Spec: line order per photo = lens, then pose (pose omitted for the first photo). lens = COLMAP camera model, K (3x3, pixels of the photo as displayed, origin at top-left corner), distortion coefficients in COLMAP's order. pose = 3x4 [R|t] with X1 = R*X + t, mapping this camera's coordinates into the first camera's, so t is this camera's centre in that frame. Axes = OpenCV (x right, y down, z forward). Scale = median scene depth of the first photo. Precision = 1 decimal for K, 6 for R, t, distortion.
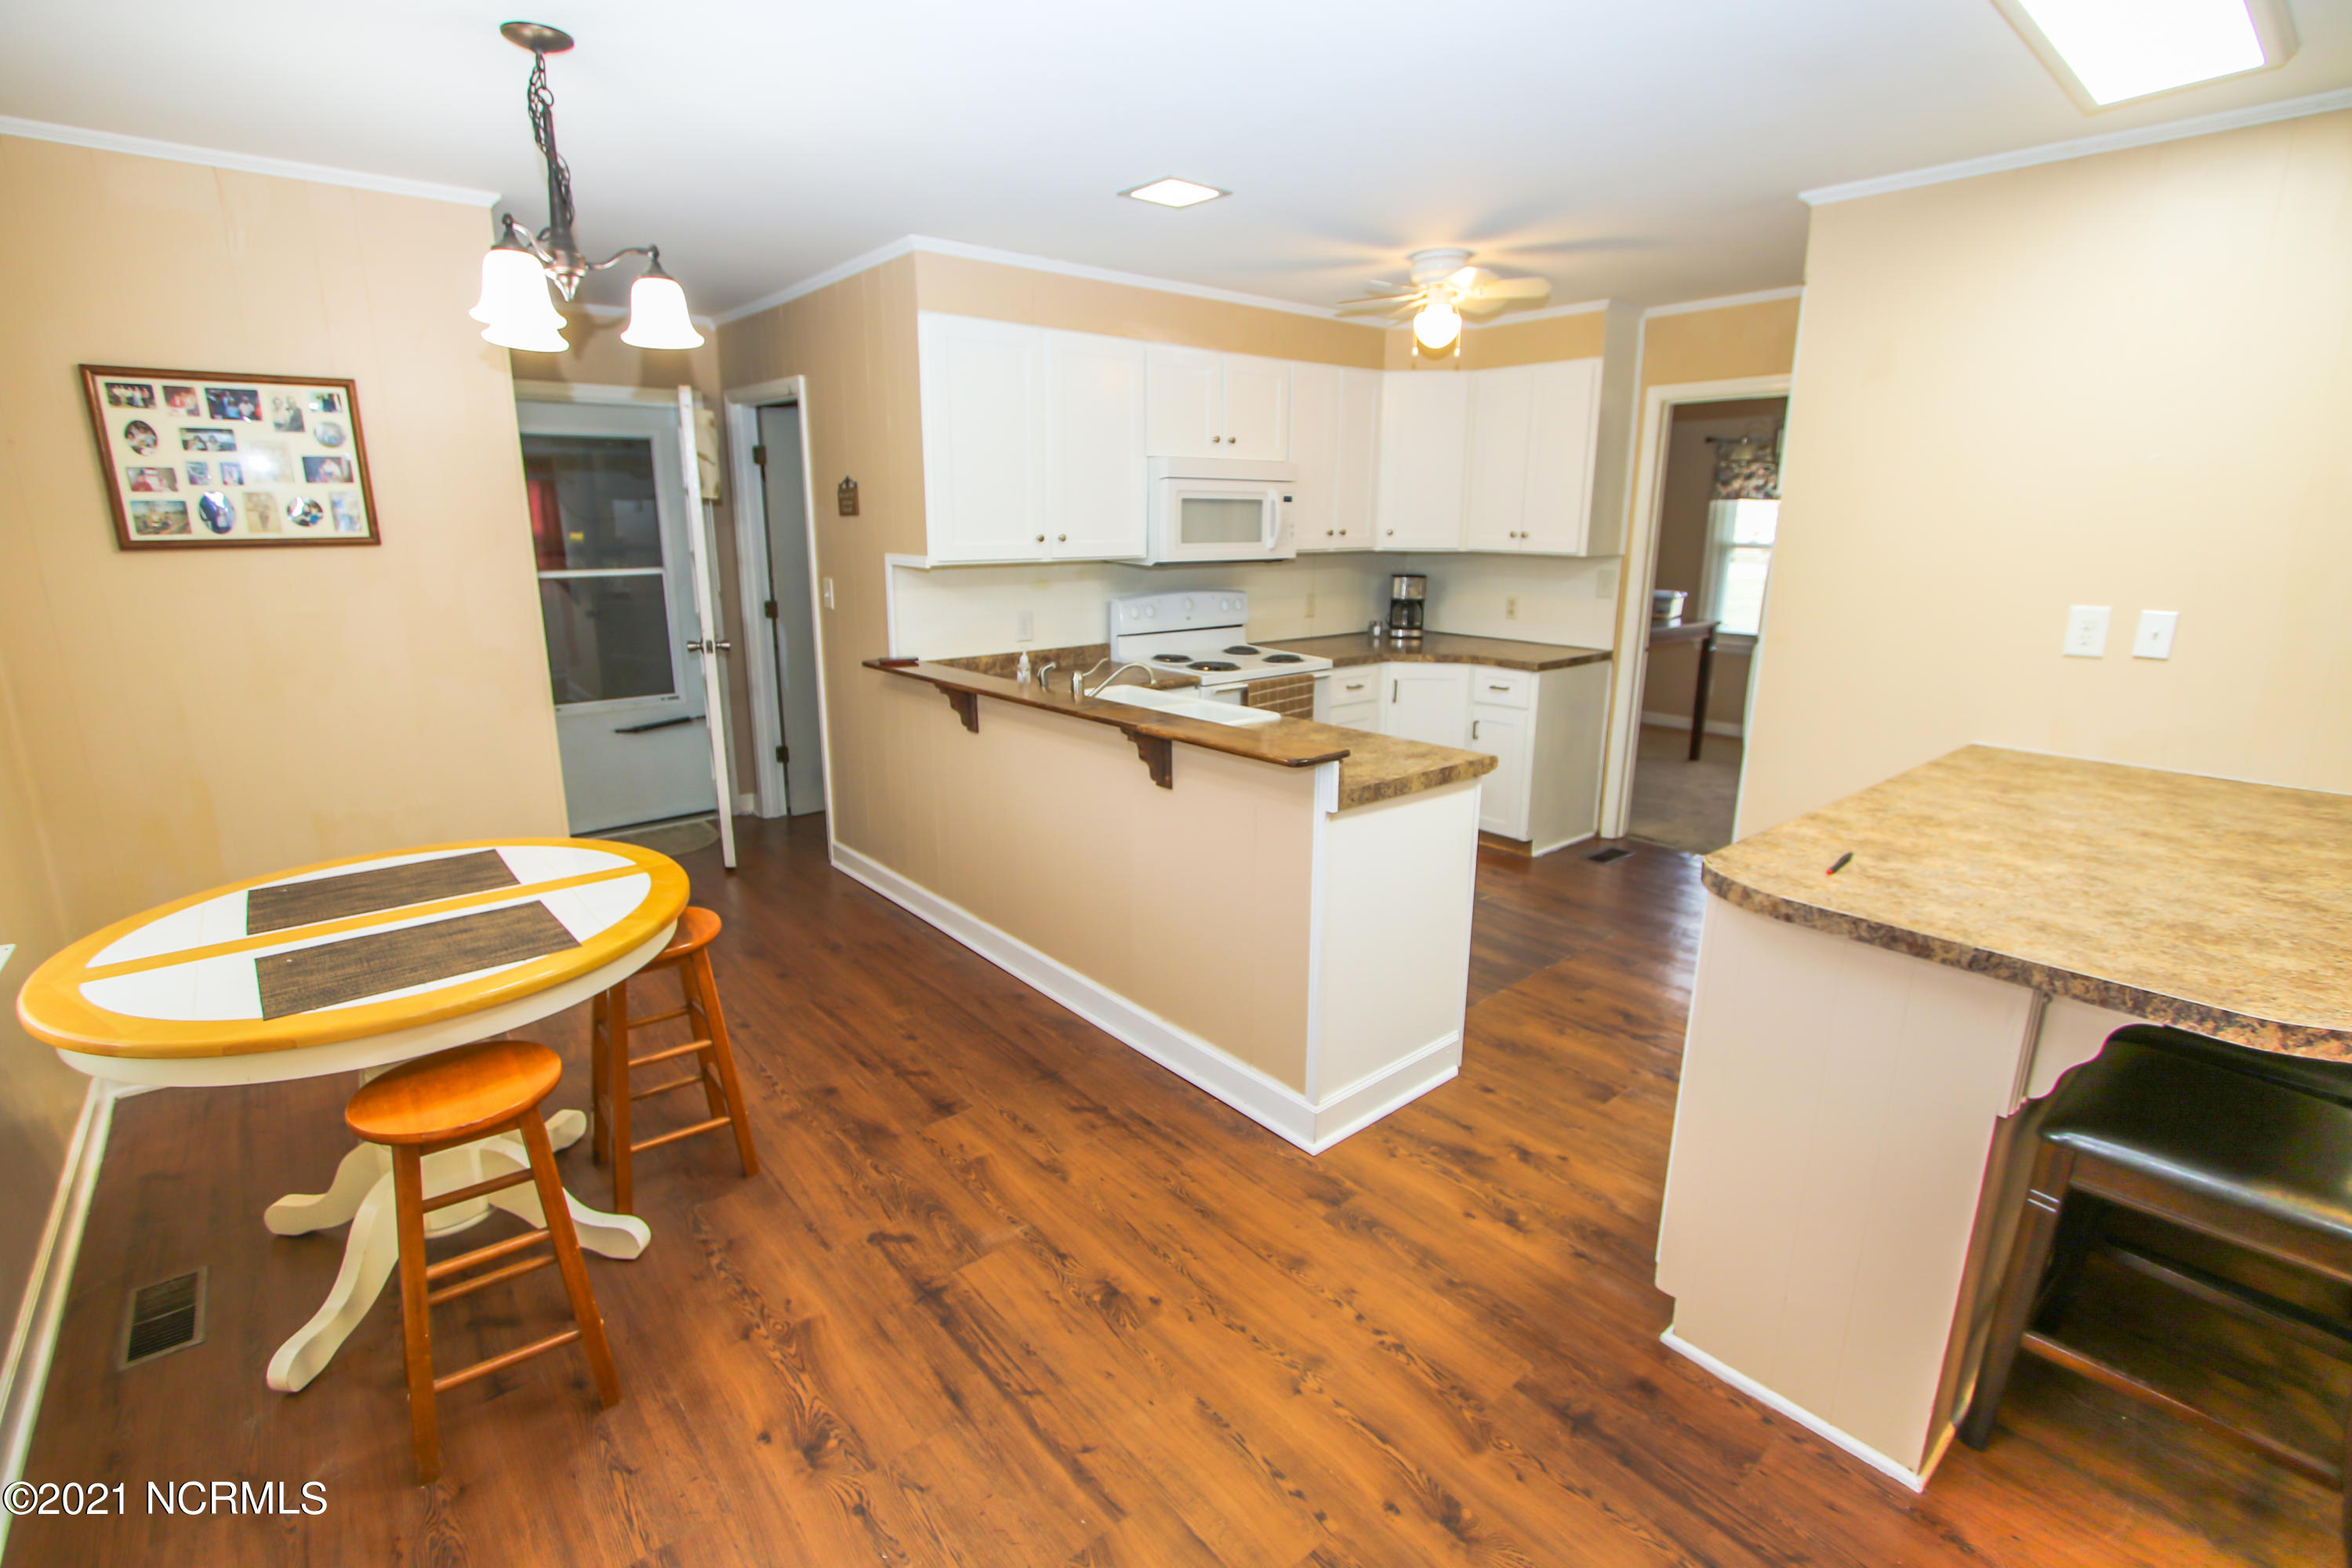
lens RADIAL K [[1074.7, 0, 1176.6], [0, 1074.7, 775.3], [0, 0, 1]] dist [-0.013849, -0.000020]
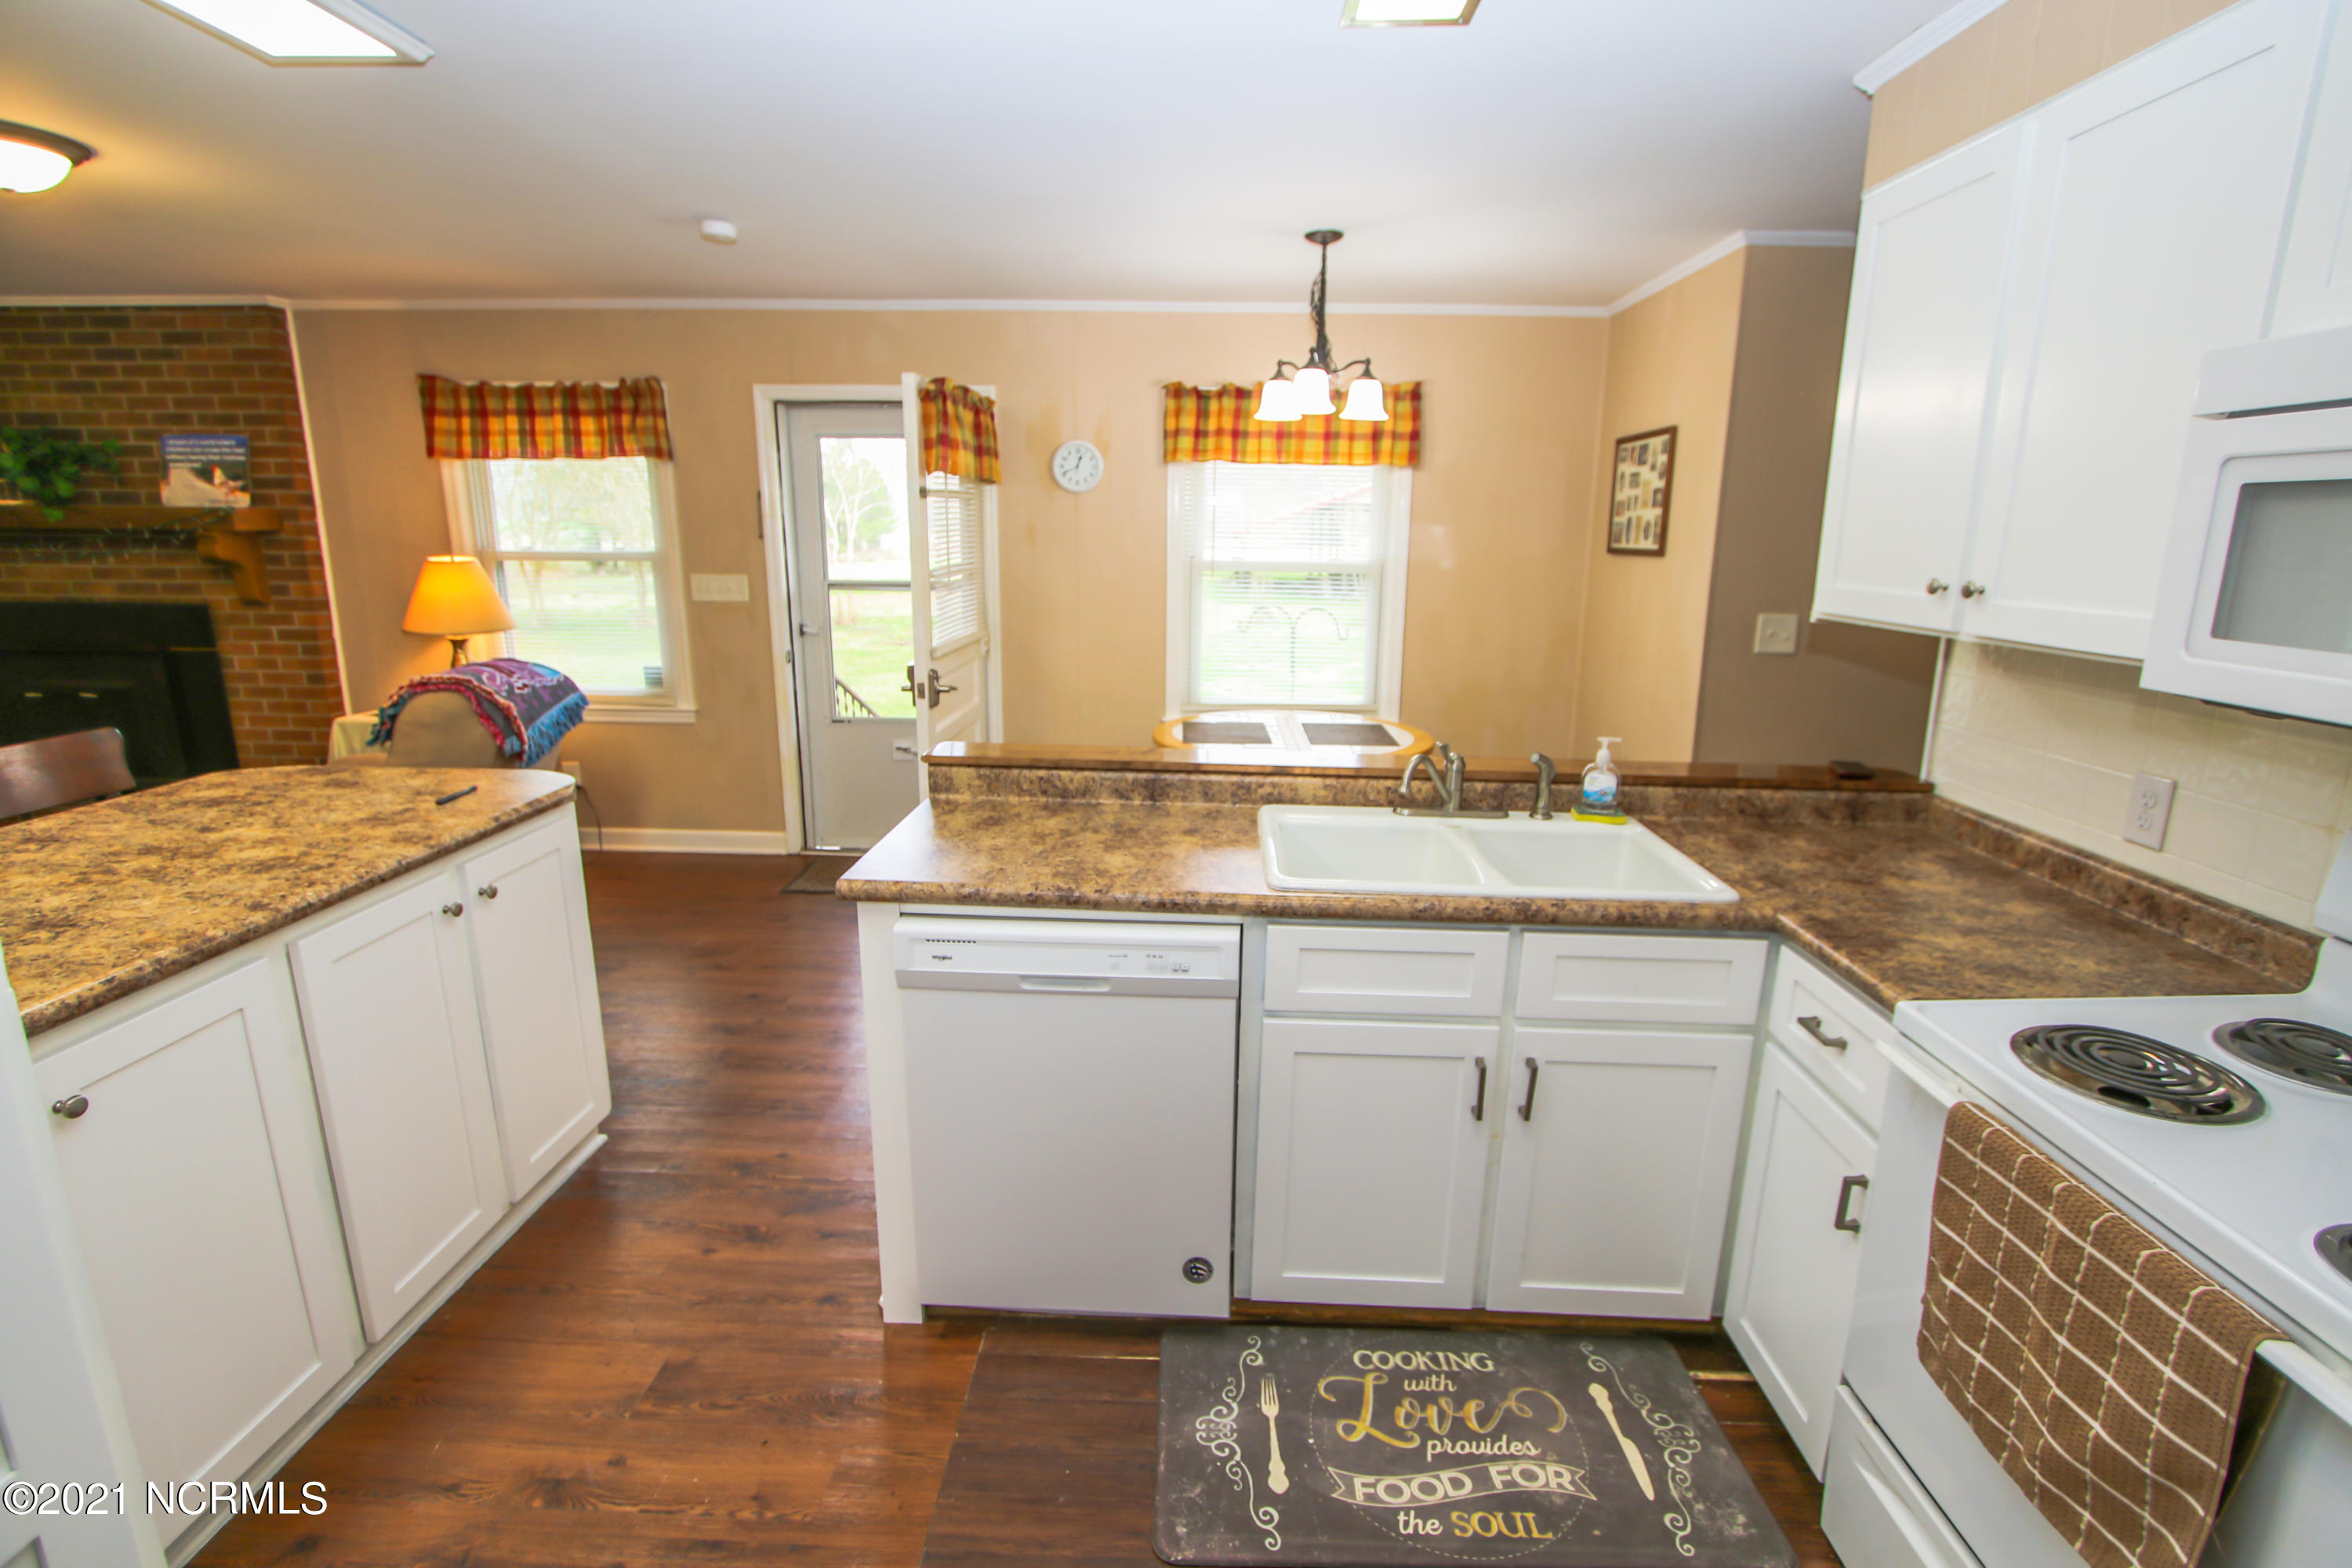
lens RADIAL K [[1080.2, 0, 1180.7], [0, 1080.2, 769.9], [0, 0, 1]] dist [-0.020044, 0.004209]
pose [[-0.666627, 0.153362, -0.729444, 0.394451], [-0.189571, 0.911545, 0.364894, -0.227185], [0.720882, 0.381530, -0.578588, 0.944976]]
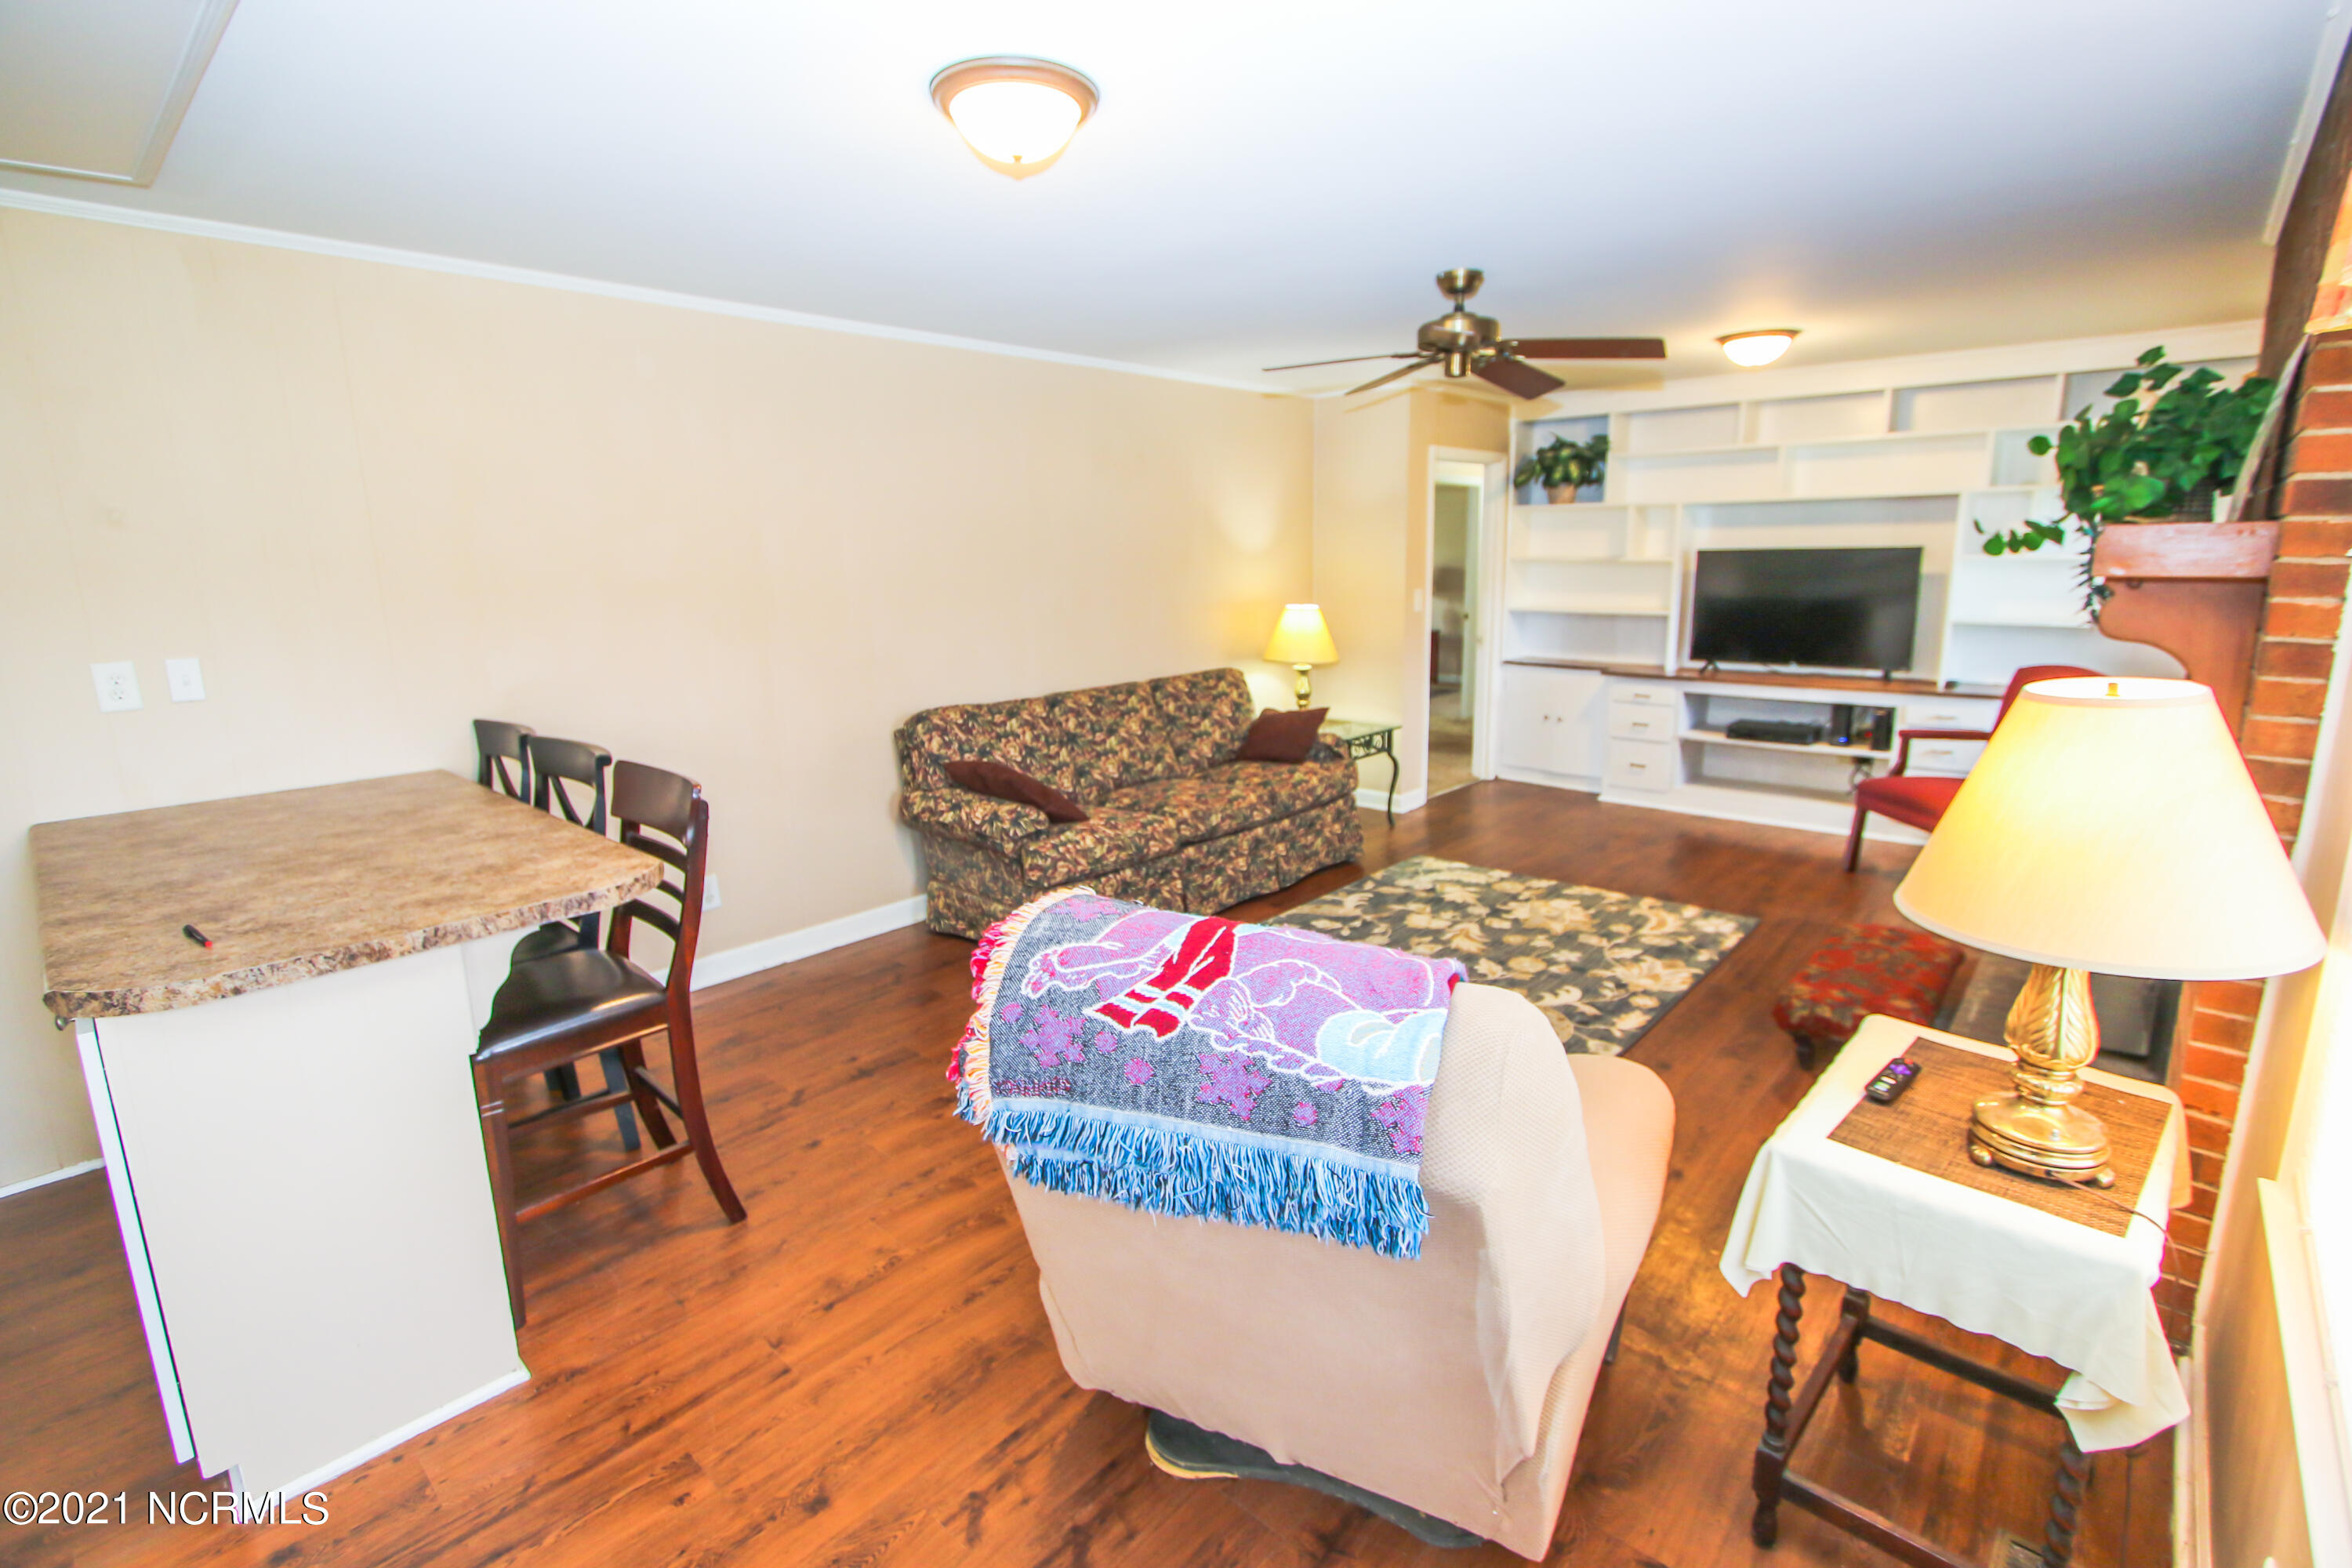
lens RADIAL K [[1080.2, 0, 1180.7], [0, 1080.2, 769.9], [0, 0, 1]] dist [-0.020044, 0.004209]
pose [[-0.140662, -0.201296, 0.969378, -0.185616], [0.248592, 0.940565, 0.231385, -0.027402], [-0.958340, 0.273527, -0.082261, 0.090220]]
